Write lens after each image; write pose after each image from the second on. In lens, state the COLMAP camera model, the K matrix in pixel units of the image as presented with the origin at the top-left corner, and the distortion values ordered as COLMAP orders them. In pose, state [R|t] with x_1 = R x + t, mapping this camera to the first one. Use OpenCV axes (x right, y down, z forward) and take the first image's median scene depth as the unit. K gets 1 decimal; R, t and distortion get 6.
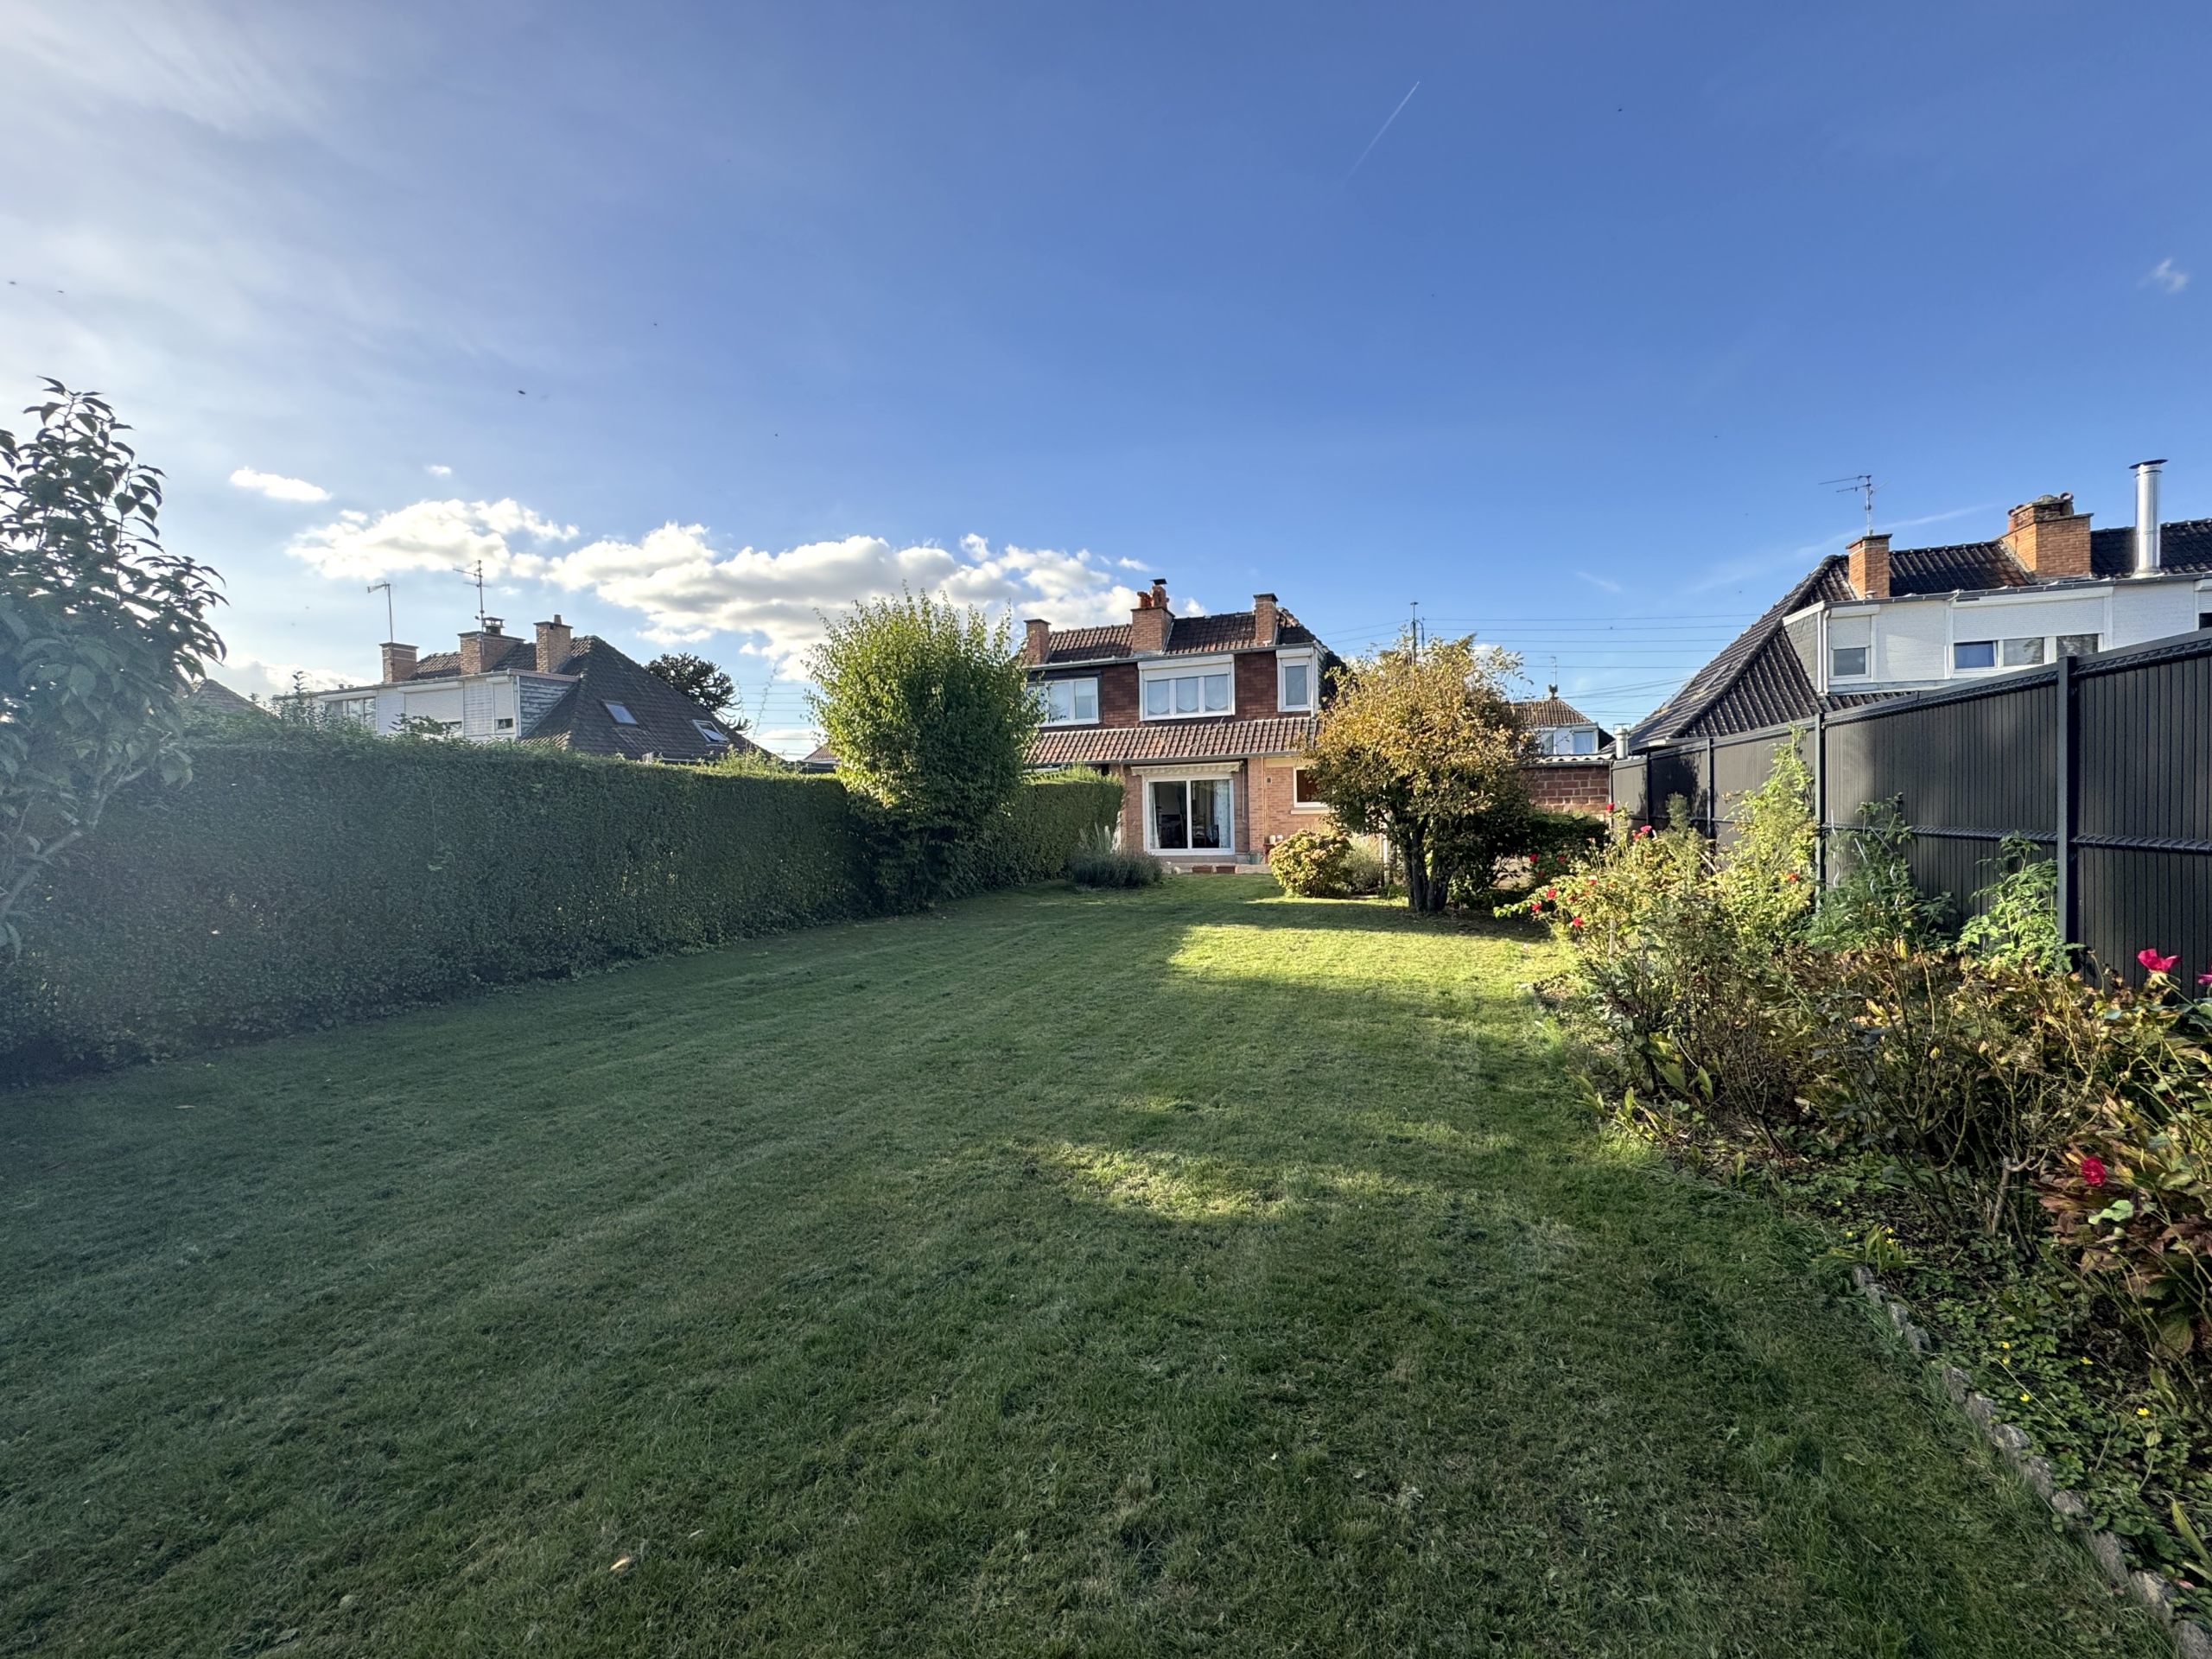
lens RADIAL K [[871.0, 0, 1105.6], [0, 871.0, 828.1], [0, 0, 1]] dist [-0.010546, 0.000678]
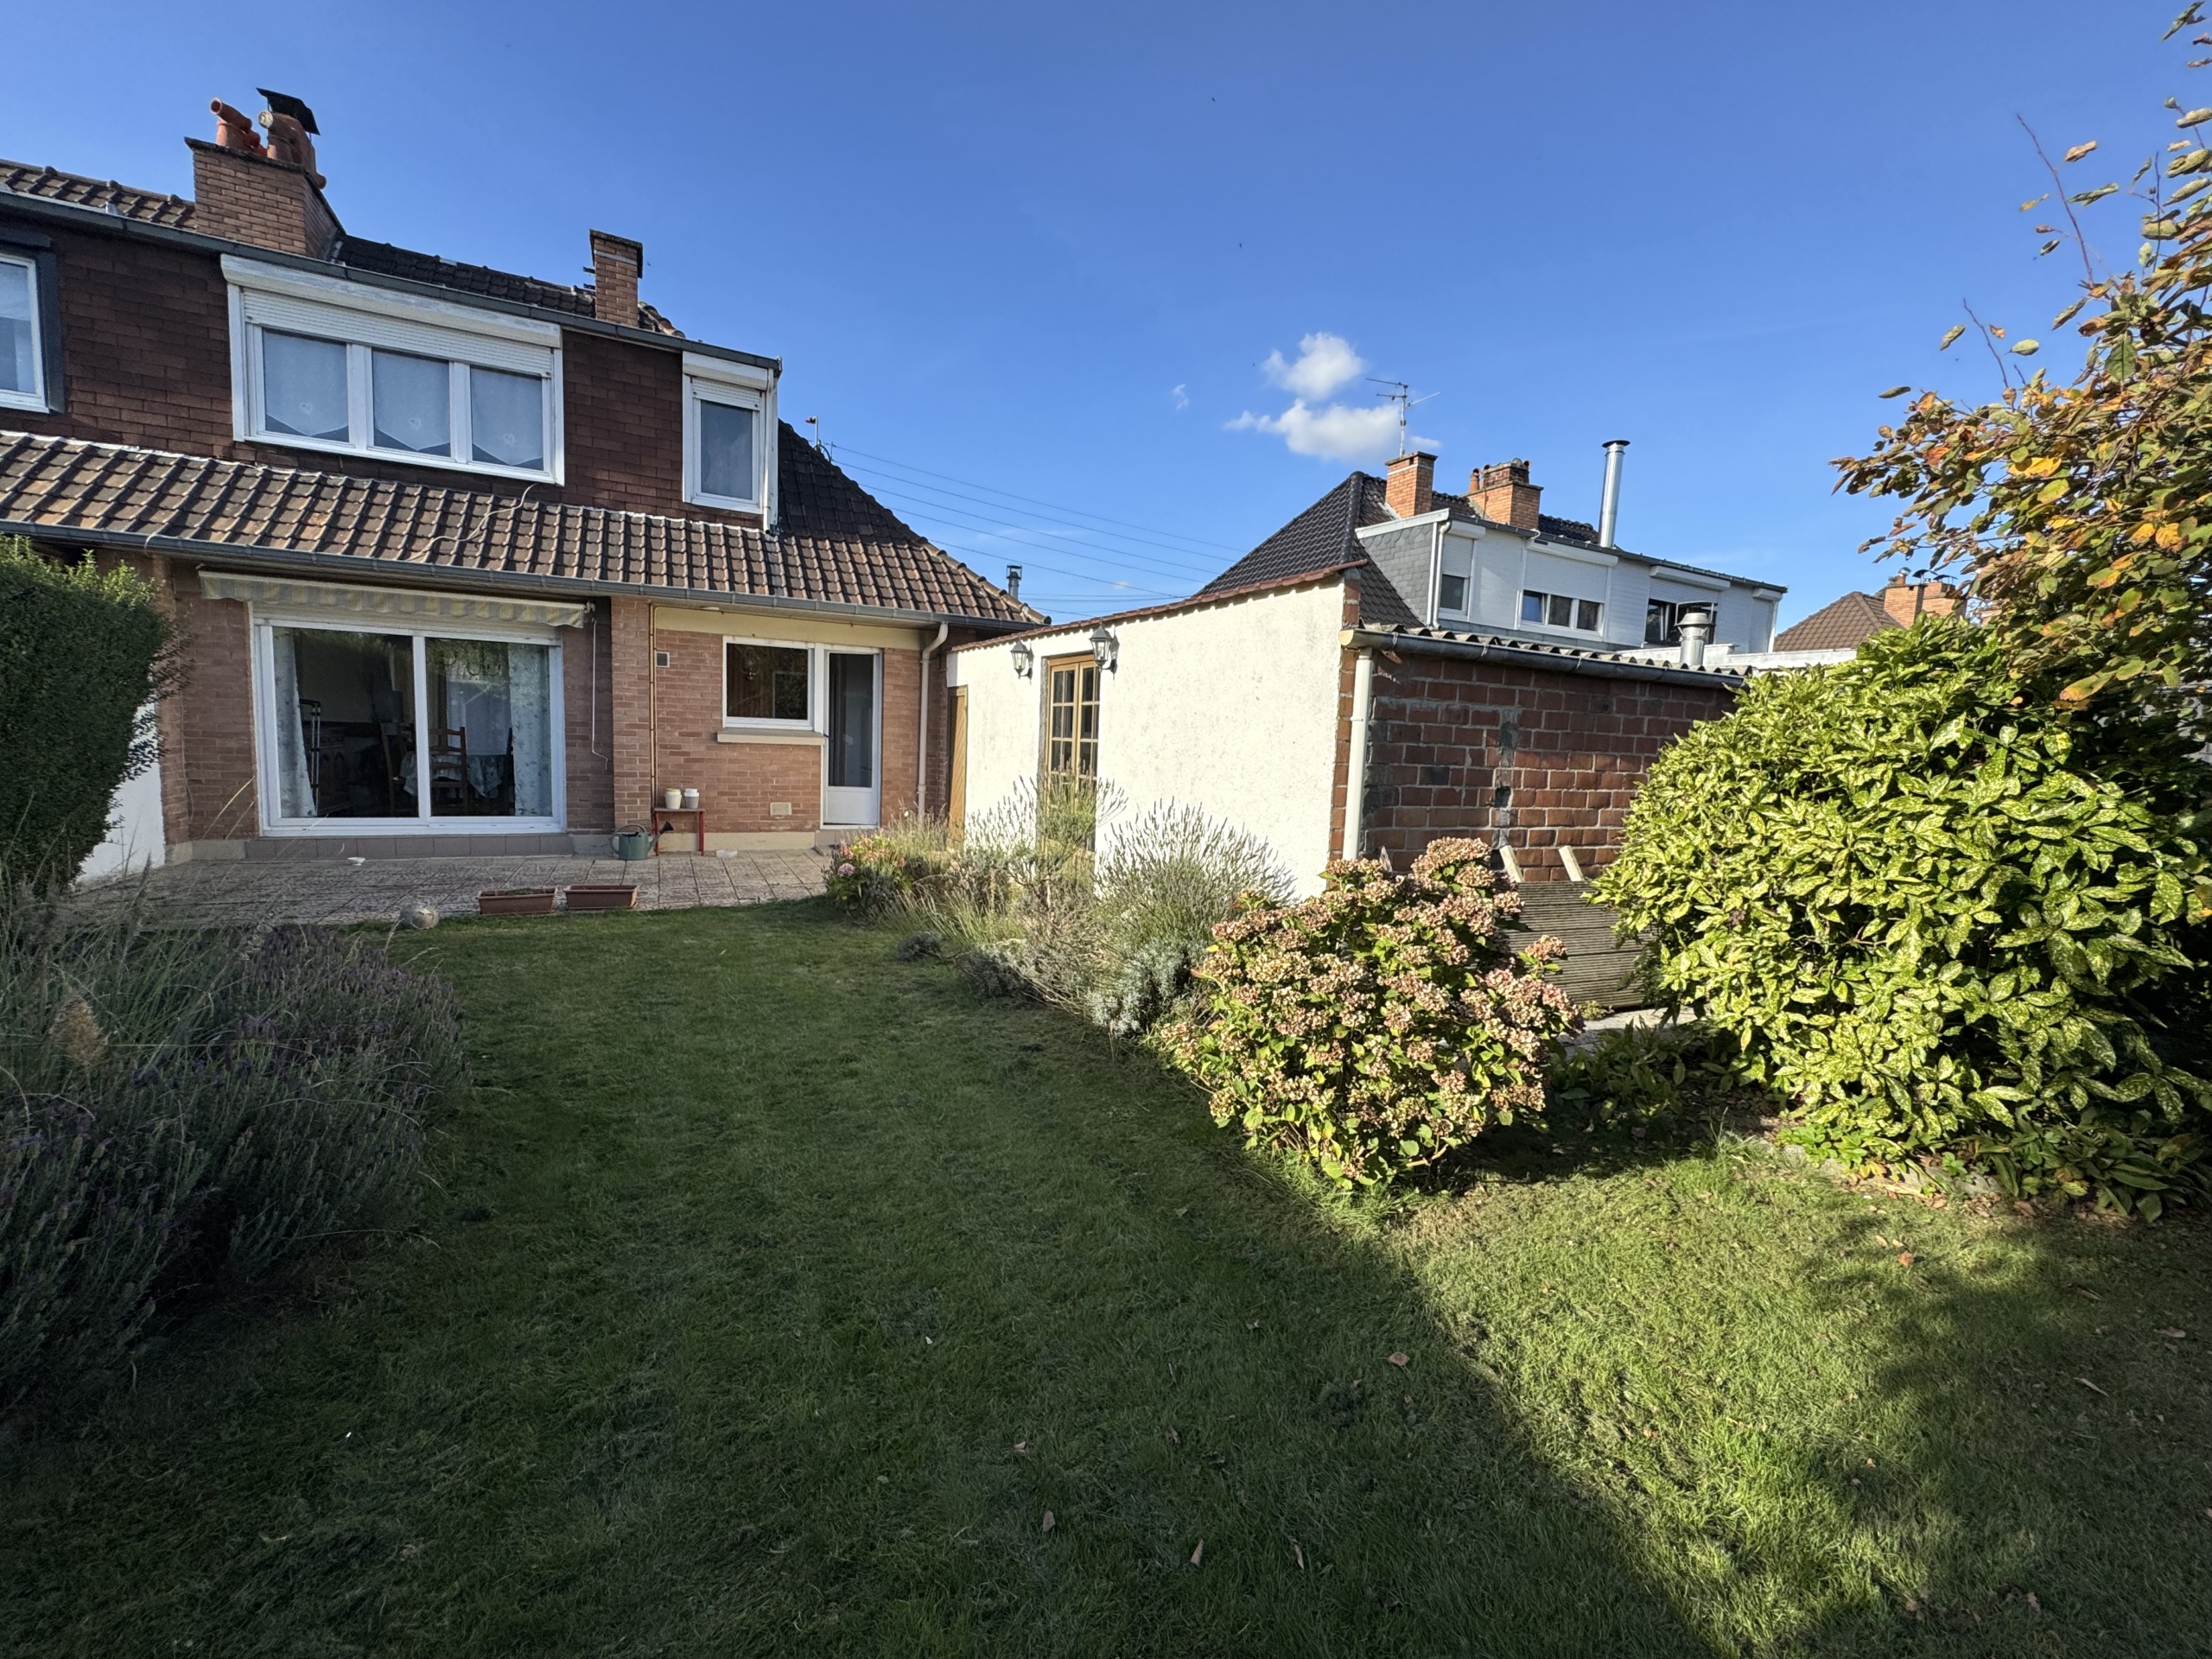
lens RADIAL K [[871.0, 0, 1111.0], [0, 871.0, 824.7], [0, 0, 1]] dist [-0.010546, 0.000678]
pose [[0.664216, -0.027127, 0.747049, 0.012795], [-0.040174, 0.996602, 0.071908, -0.013107], [-0.746461, -0.077774, 0.660869, 0.528603]]
